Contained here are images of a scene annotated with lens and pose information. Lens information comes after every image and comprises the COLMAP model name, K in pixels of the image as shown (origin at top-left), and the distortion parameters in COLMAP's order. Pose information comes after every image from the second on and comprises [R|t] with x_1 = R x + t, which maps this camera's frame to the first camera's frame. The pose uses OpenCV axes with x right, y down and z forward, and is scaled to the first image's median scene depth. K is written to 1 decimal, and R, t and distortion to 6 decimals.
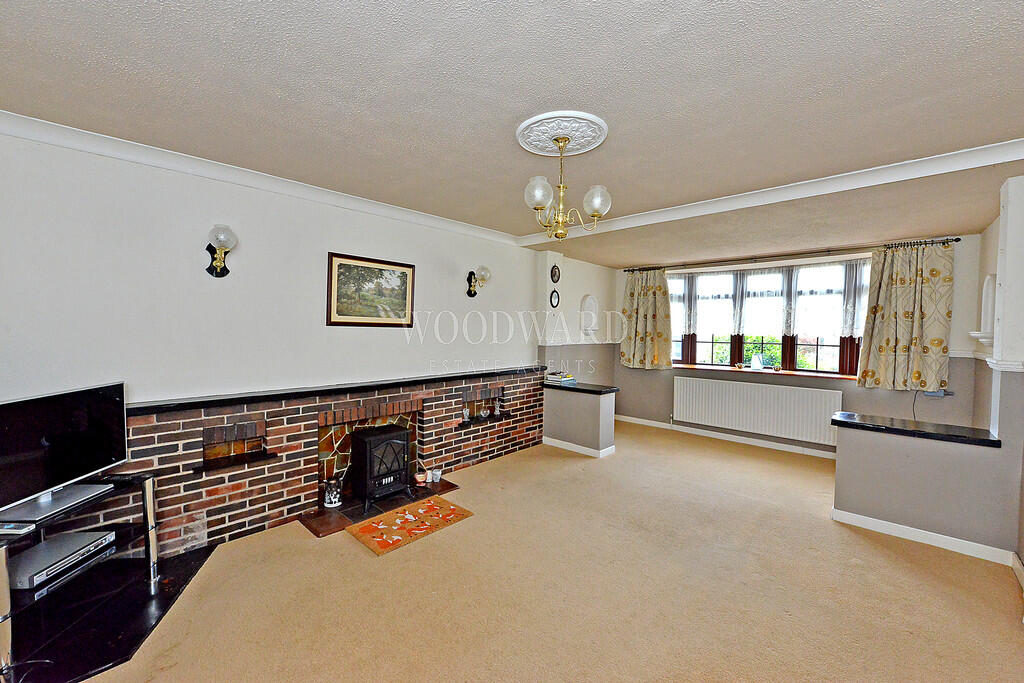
lens RADIAL K [[410.9, 0, 516.8], [0, 410.9, 342.2], [0, 0, 1]] dist [0.000656, 0.000041]
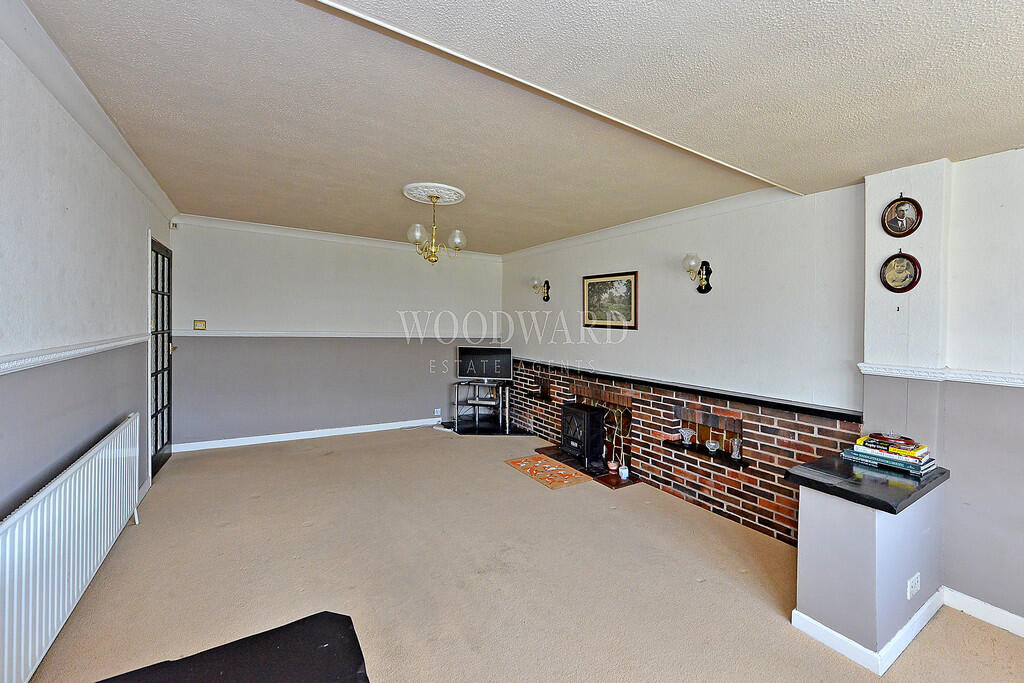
lens RADIAL K [[410.9, 0, 516.0], [0, 410.9, 338.3], [0, 0, 1]] dist [0.000656, 0.000041]
pose [[-0.254305, 0.017357, -0.966968, 0.847225], [-0.065755, 0.997215, 0.035193, -0.029898], [0.964886, 0.072533, -0.252455, 0.957923]]
